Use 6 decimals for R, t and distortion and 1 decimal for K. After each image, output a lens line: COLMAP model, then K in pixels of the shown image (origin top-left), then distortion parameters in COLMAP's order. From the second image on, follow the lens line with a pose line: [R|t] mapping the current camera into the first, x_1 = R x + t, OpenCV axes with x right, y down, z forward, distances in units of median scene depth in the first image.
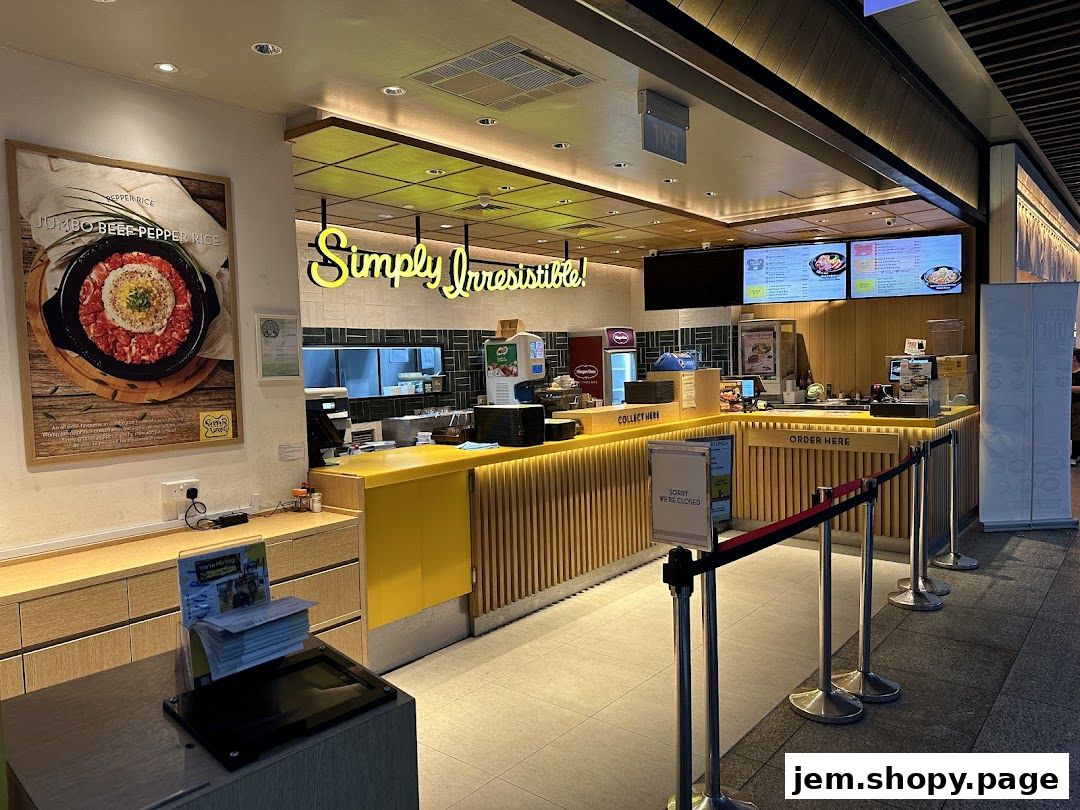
lens RADIAL K [[760.5, 0, 541.5], [0, 760.5, 410.2], [0, 0, 1]] dist [0.029514, -0.006606]
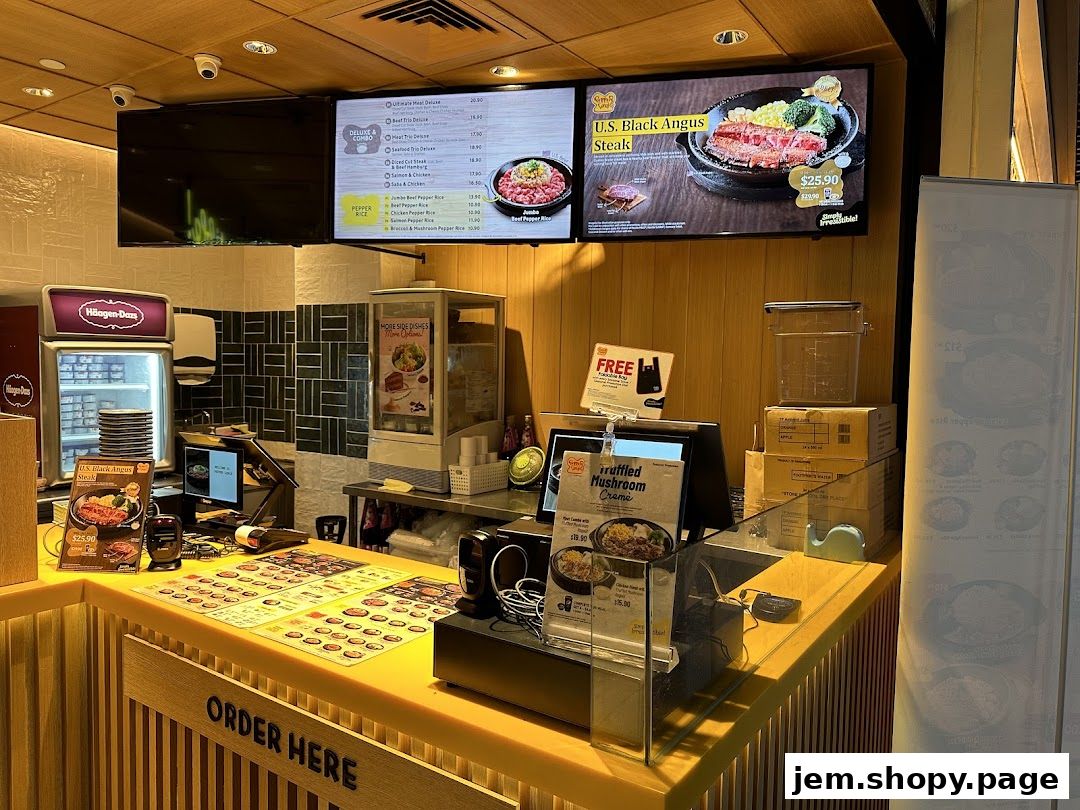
lens RADIAL K [[760.5, 0, 538.1], [0, 760.5, 409.3], [0, 0, 1]] dist [0.029514, -0.006606]
pose [[0.994954, 0.046741, 0.088780, 0.380497], [-0.046232, 0.998900, -0.007779, -0.061977], [-0.089046, 0.003636, 0.996021, 0.678354]]
